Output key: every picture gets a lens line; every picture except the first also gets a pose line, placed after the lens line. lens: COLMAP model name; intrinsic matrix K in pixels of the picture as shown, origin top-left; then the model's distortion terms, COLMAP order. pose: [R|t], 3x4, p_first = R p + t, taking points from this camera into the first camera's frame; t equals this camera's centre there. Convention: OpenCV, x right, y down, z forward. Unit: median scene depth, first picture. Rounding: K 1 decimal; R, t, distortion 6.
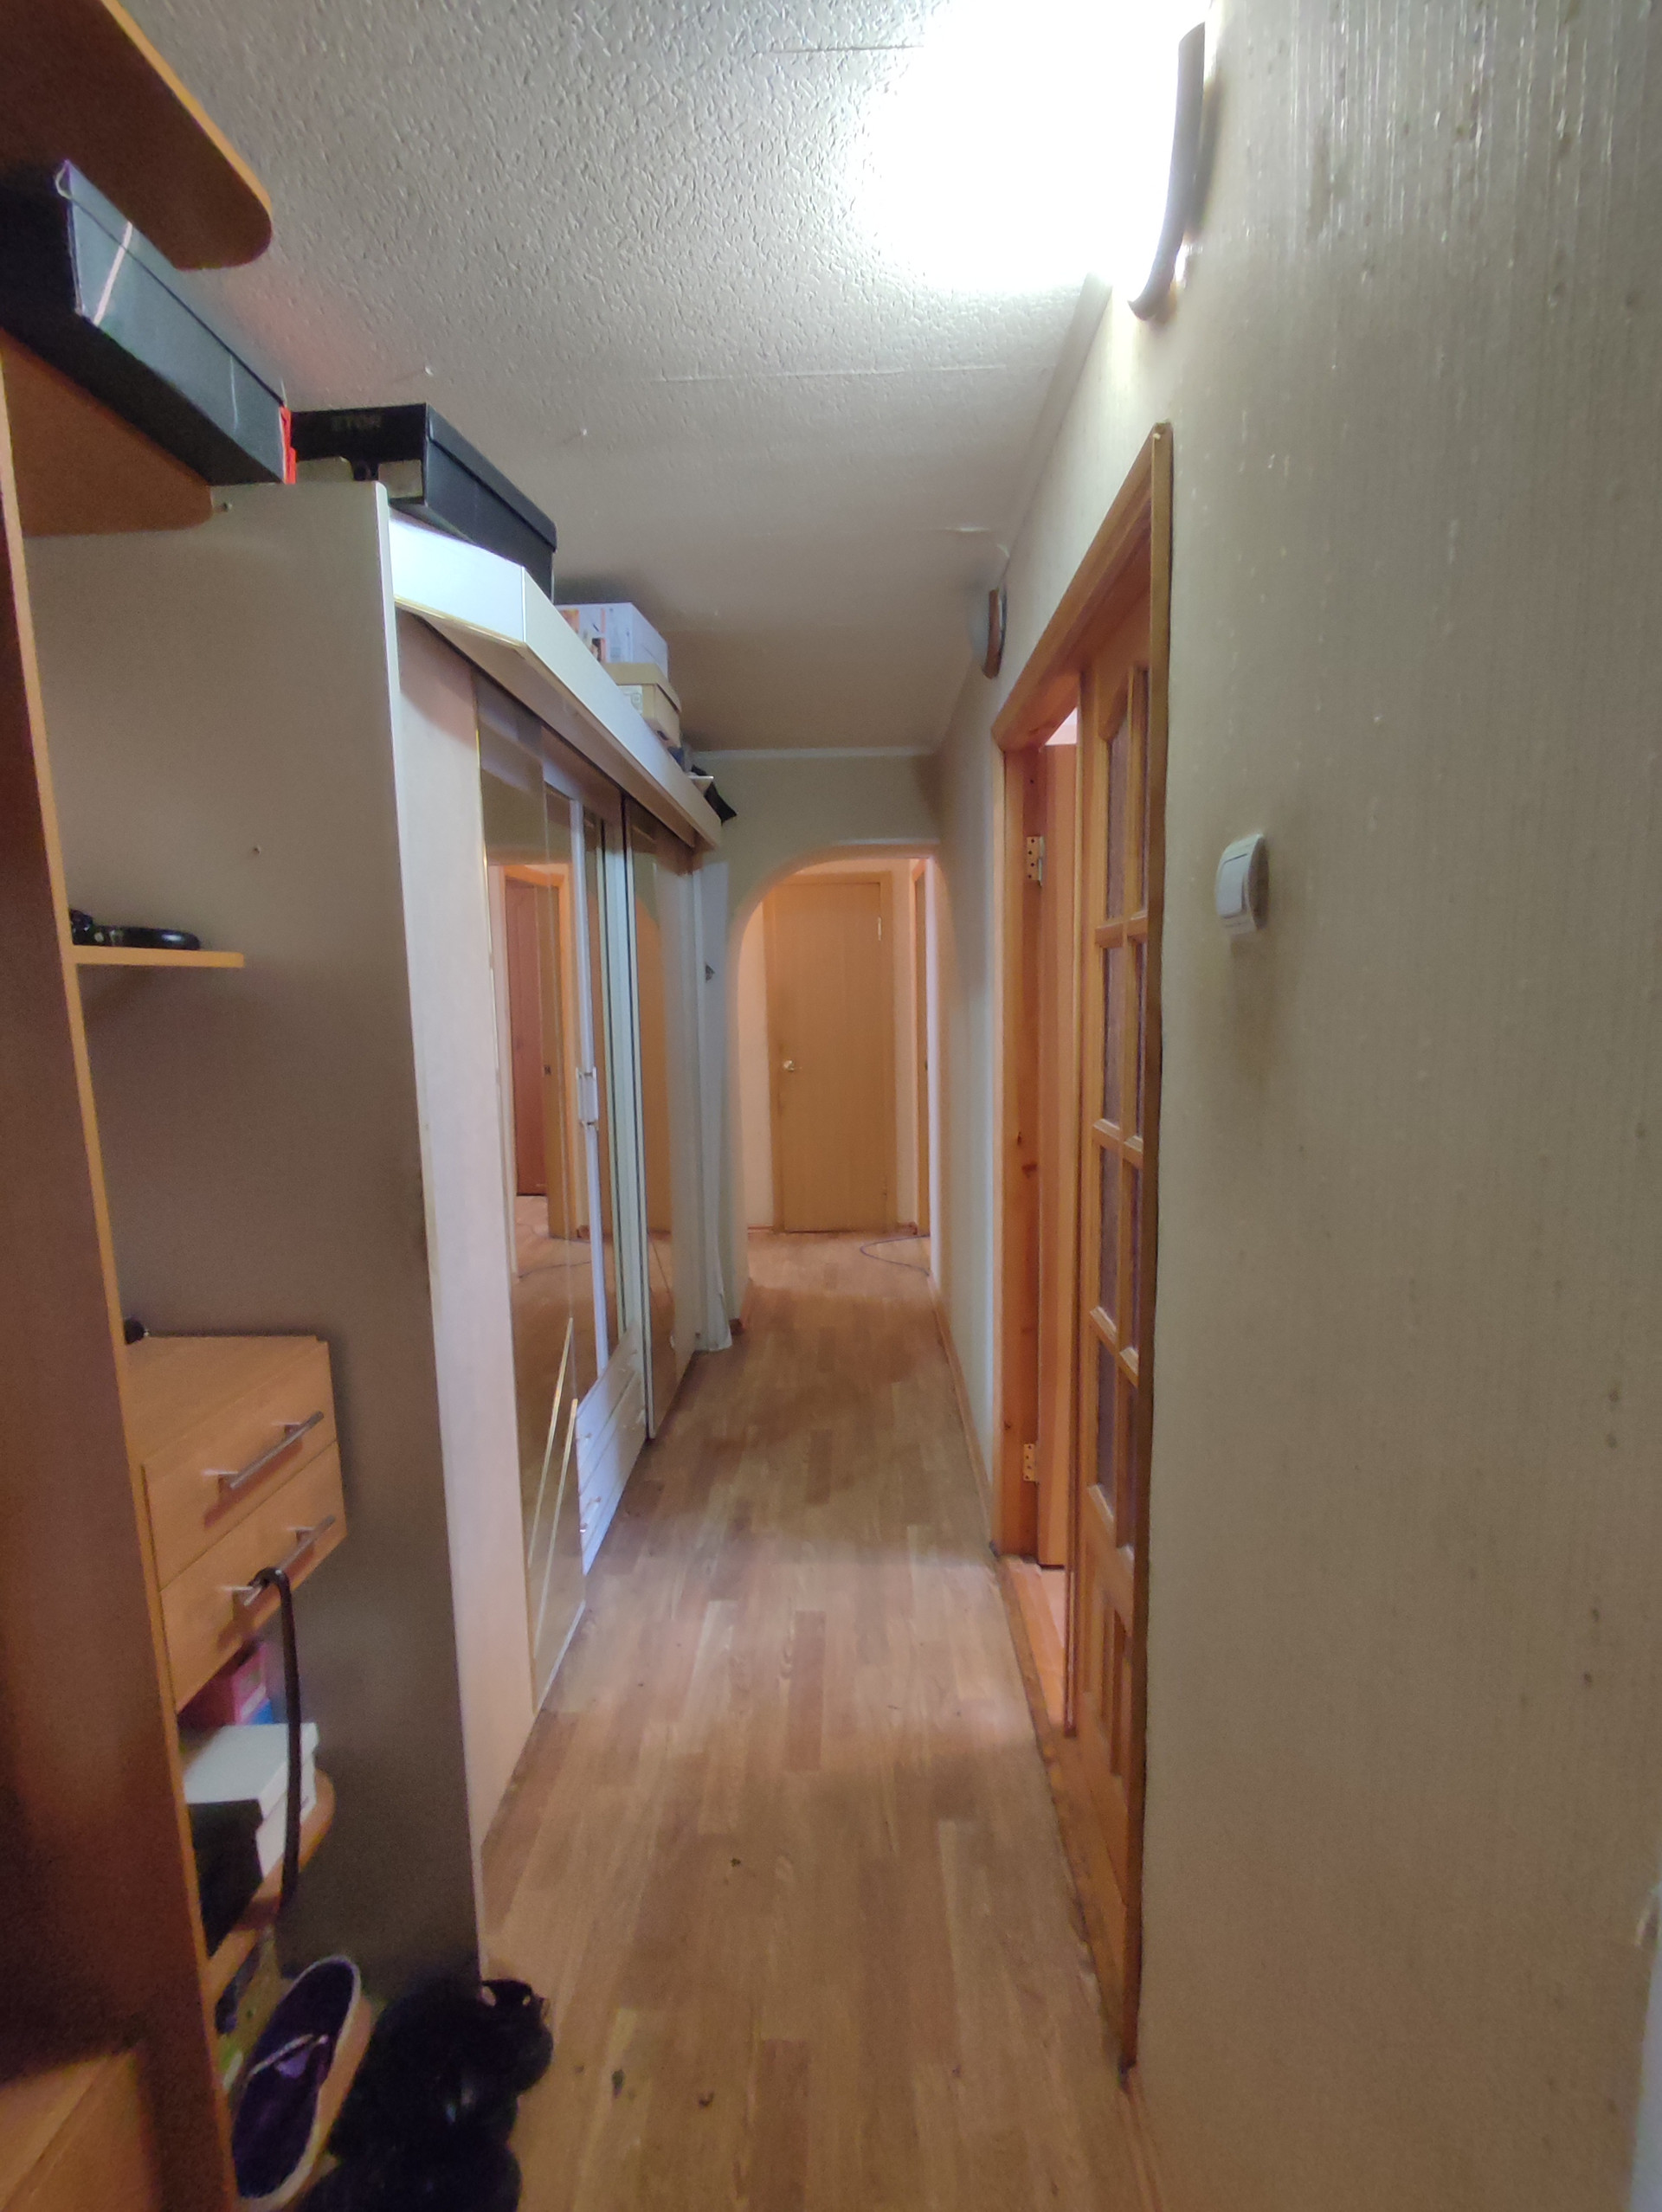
lens RADIAL K [[1009.0, 0, 844.2], [0, 1009.0, 1110.2], [0, 0, 1]] dist [-0.001243, -0.001820]
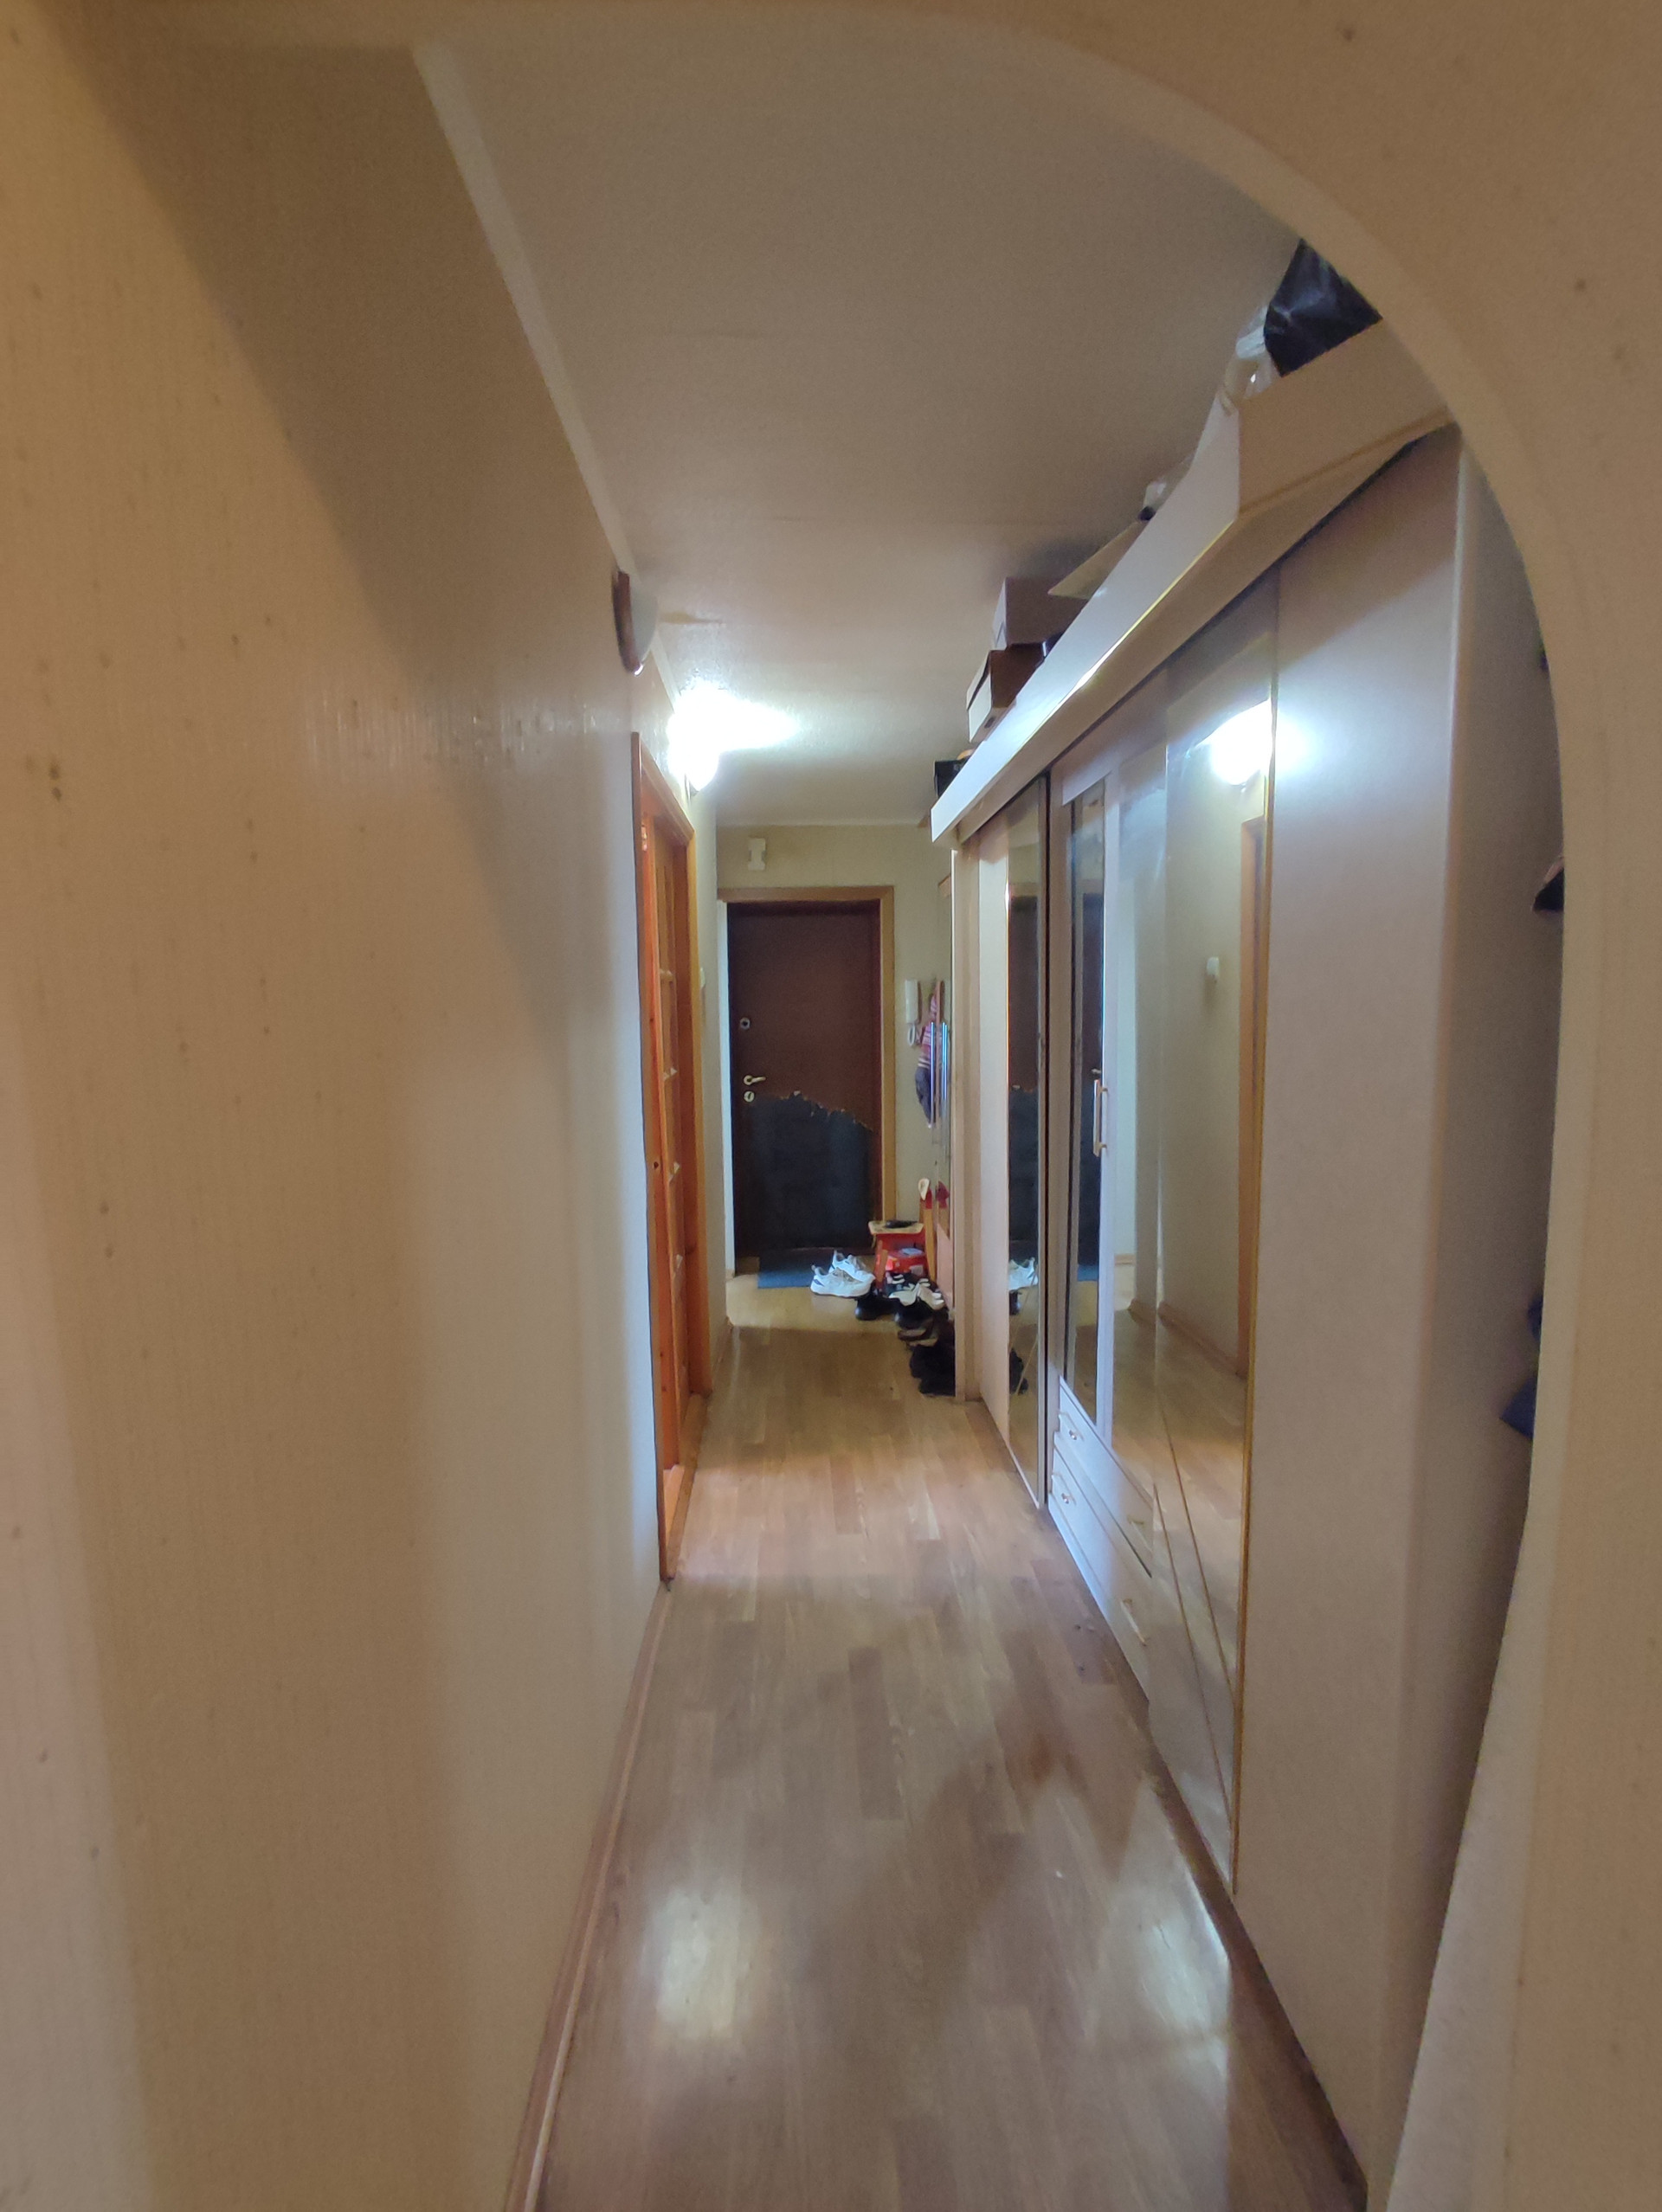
lens RADIAL K [[1009.0, 0, 839.3], [0, 1009.0, 1107.9], [0, 0, 1]] dist [-0.001243, -0.001820]
pose [[-0.997004, 0.058056, -0.051108, 0.009033], [0.044948, 0.972618, 0.228020, -0.248144], [0.062946, 0.225040, -0.972314, 2.026529]]
